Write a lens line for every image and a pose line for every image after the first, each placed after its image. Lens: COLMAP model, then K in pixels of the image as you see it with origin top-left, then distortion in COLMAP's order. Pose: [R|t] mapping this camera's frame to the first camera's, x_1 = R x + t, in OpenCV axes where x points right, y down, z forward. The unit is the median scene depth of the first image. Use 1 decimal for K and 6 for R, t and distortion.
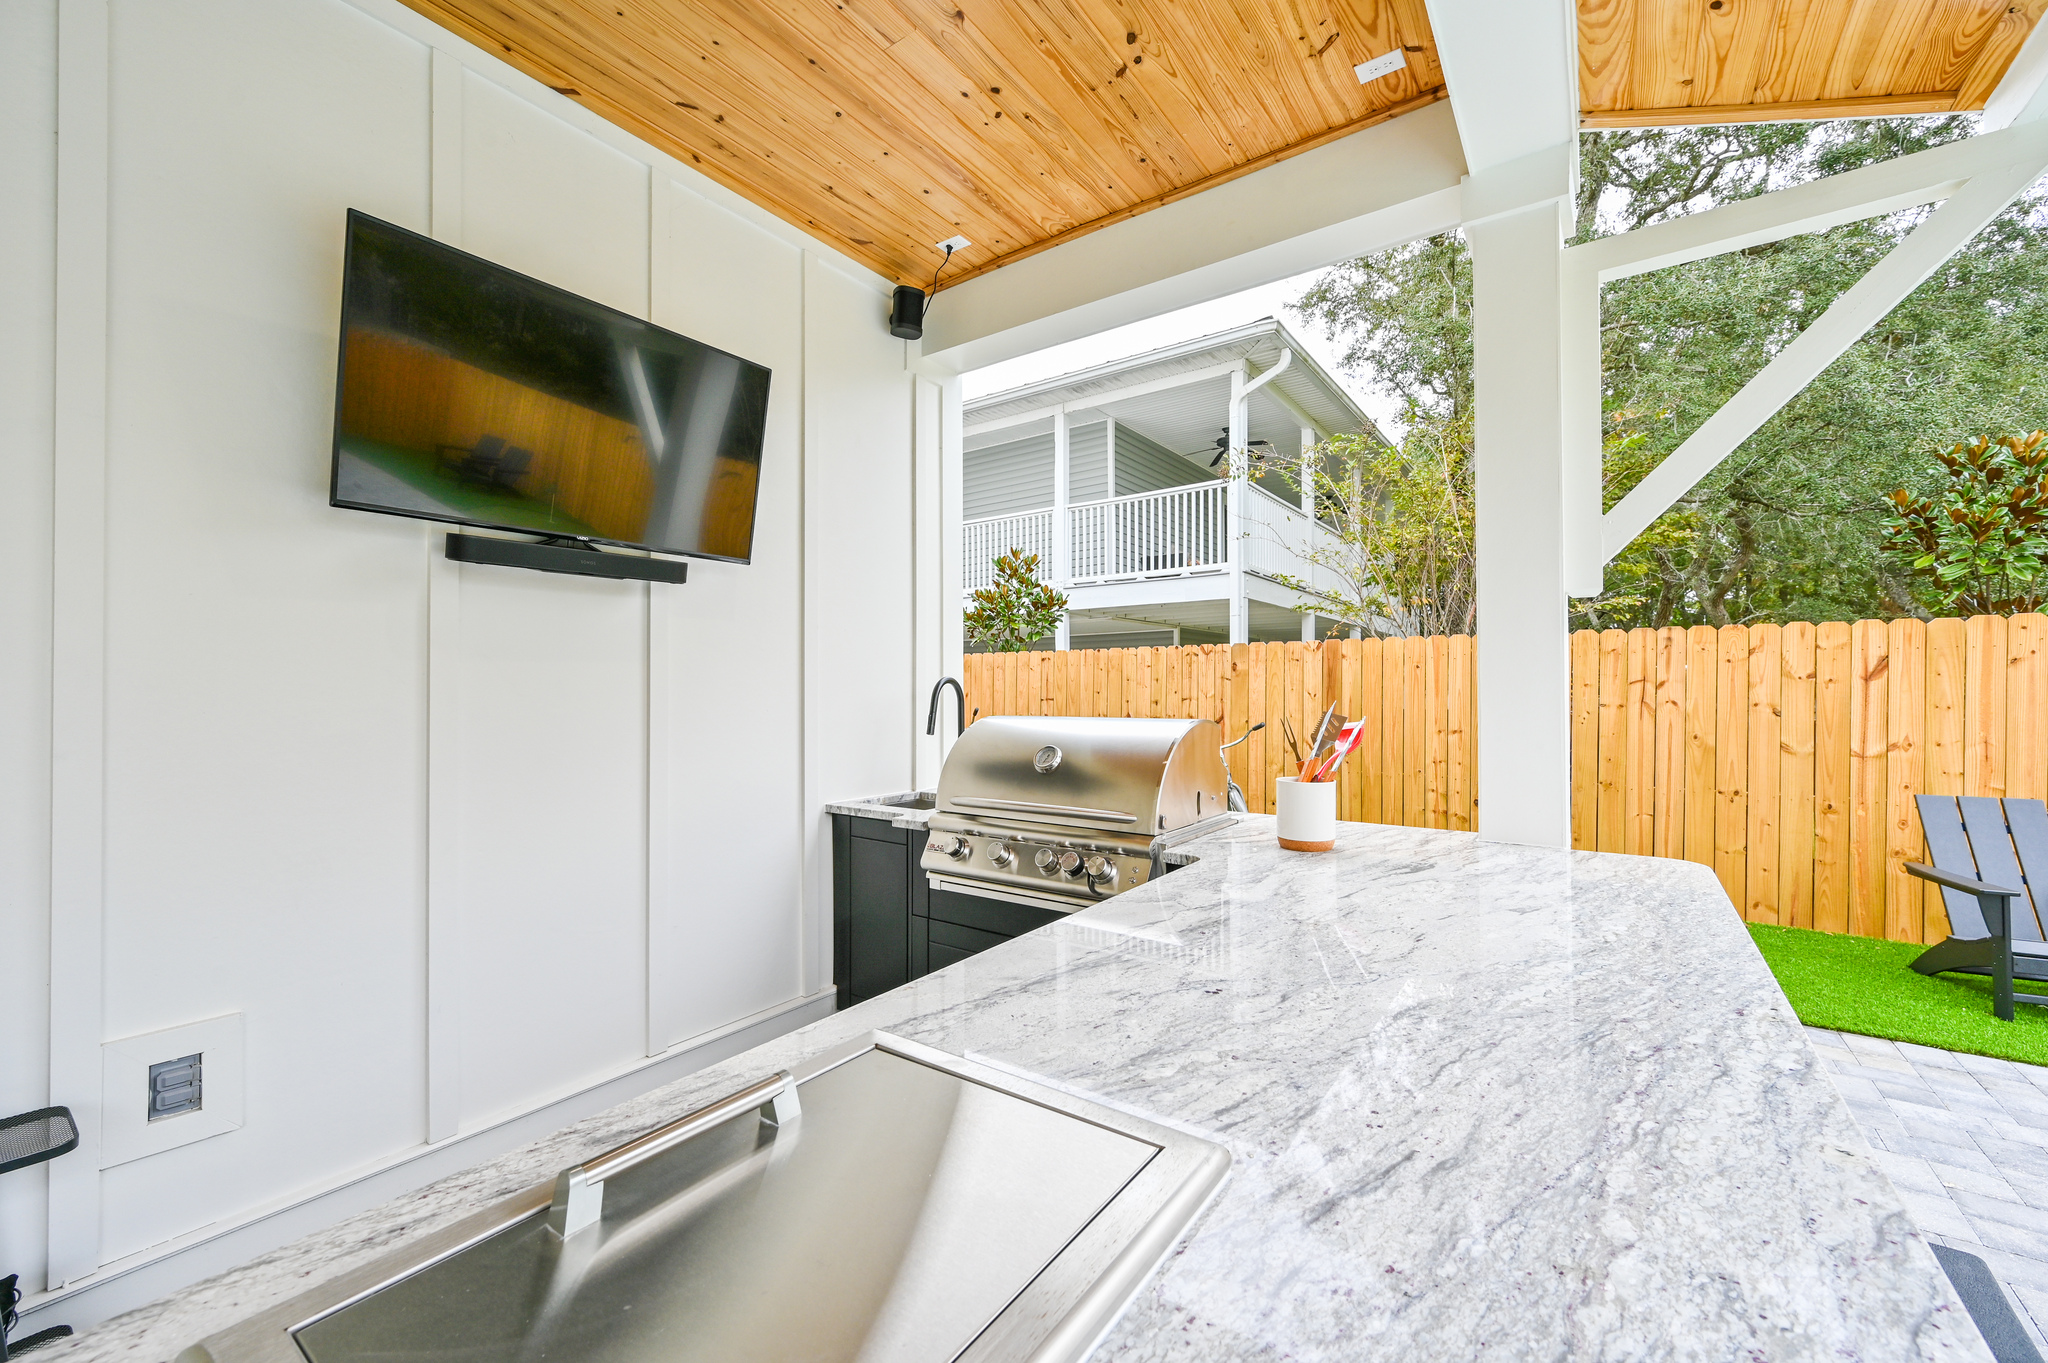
lens RADIAL K [[810.1, 0, 1026.9], [0, 810.1, 690.2], [0, 0, 1]] dist [-0.000081, 0.000085]
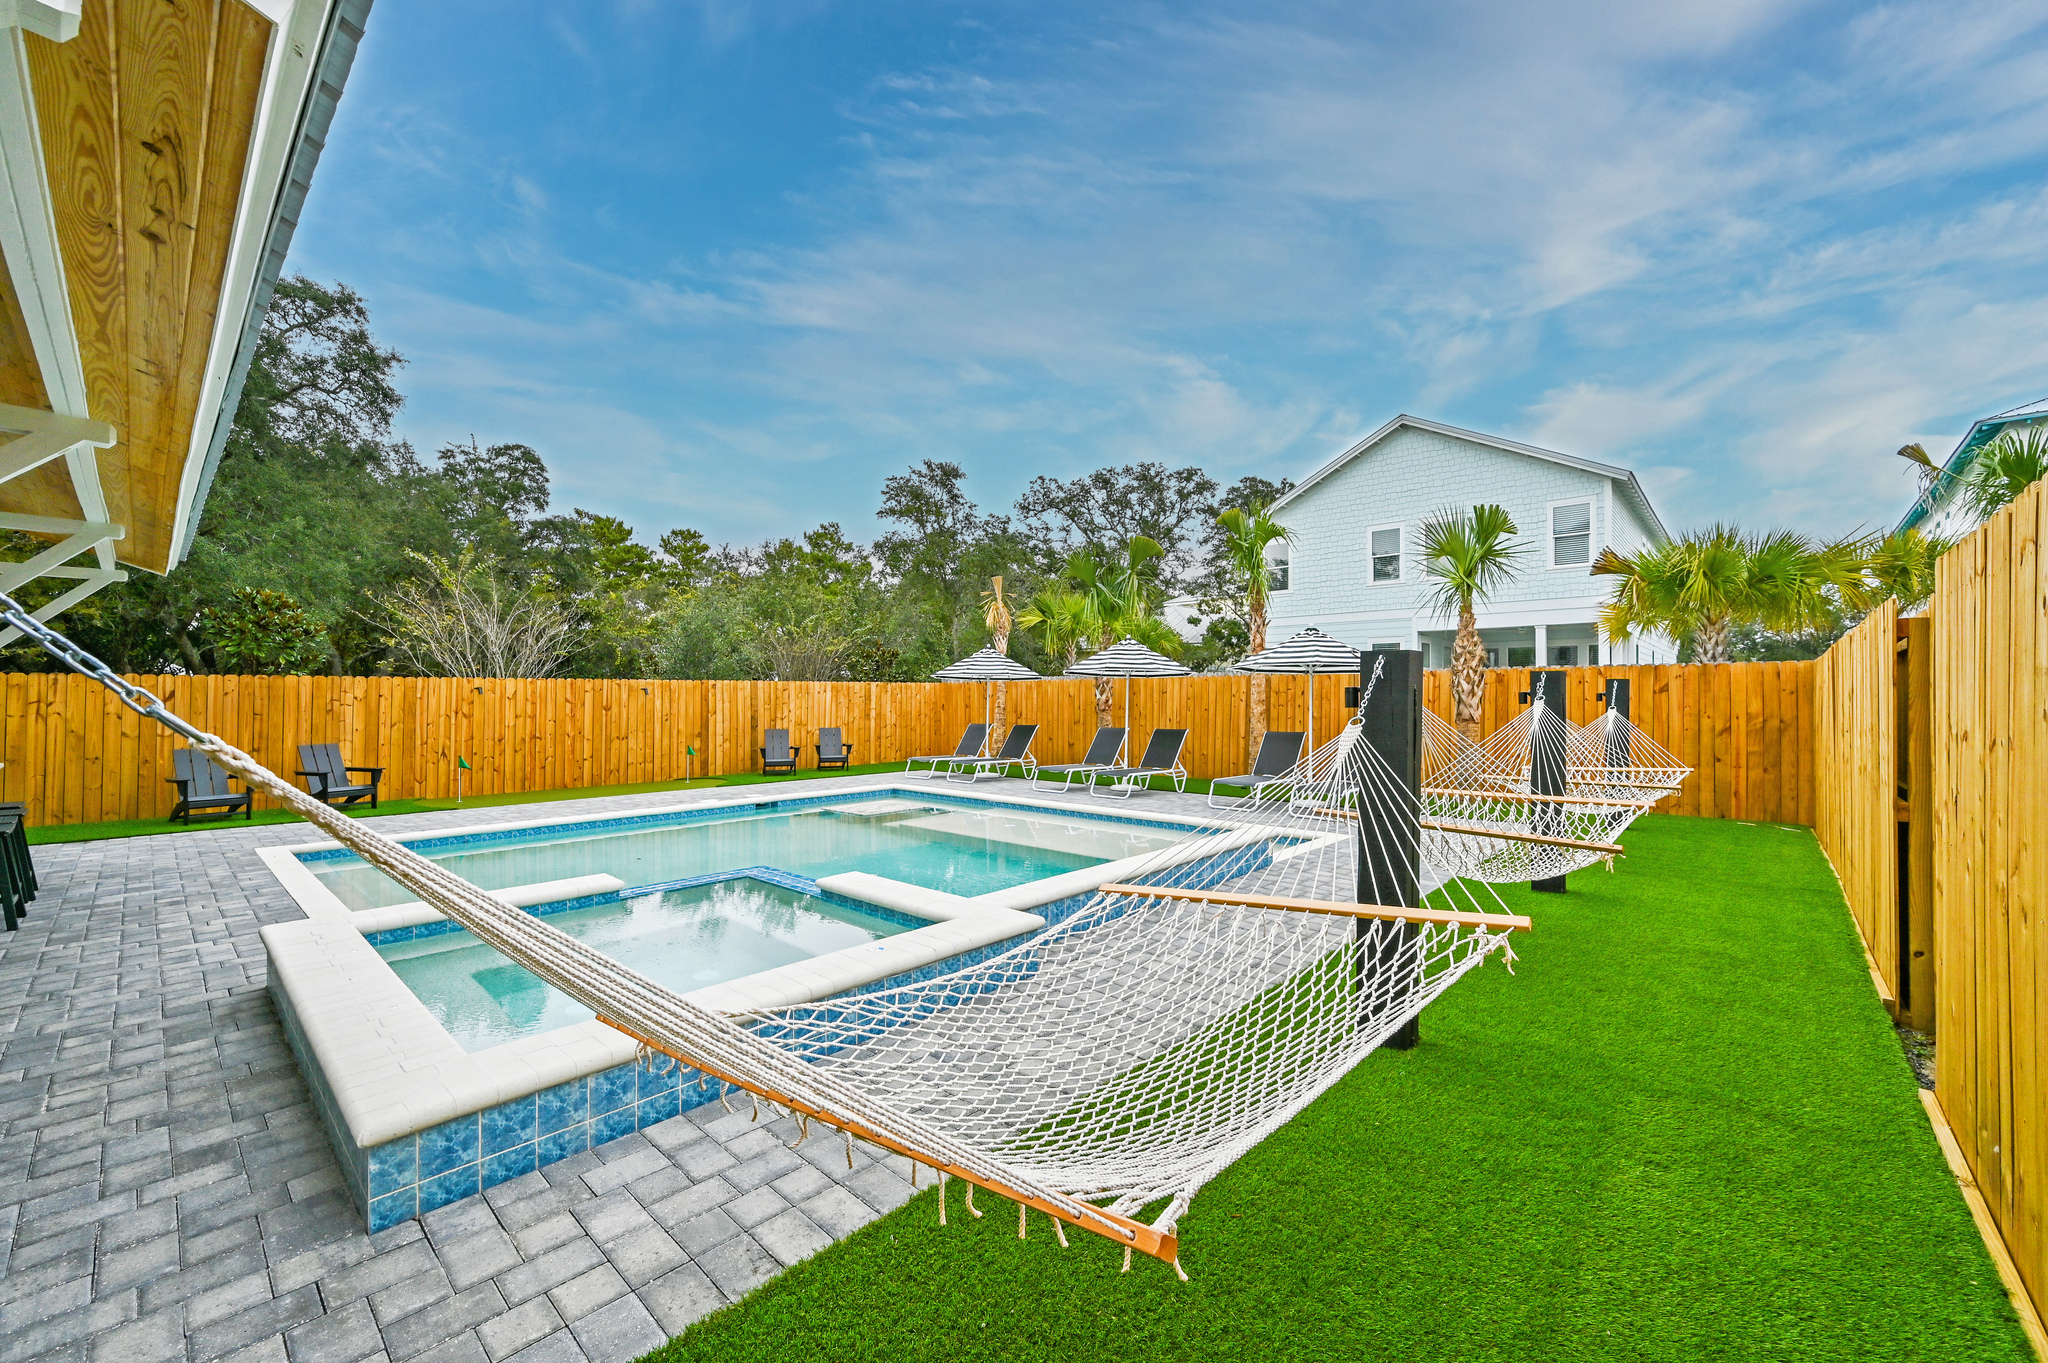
lens RADIAL K [[810.1, 0, 1026.5], [0, 810.1, 688.9], [0, 0, 1]] dist [-0.000081, 0.000085]
pose [[0.115461, 0.004827, 0.993300, -0.815976], [0.002574, 0.999983, -0.005159, -0.026763], [-0.993309, 0.003152, 0.115447, -1.461968]]
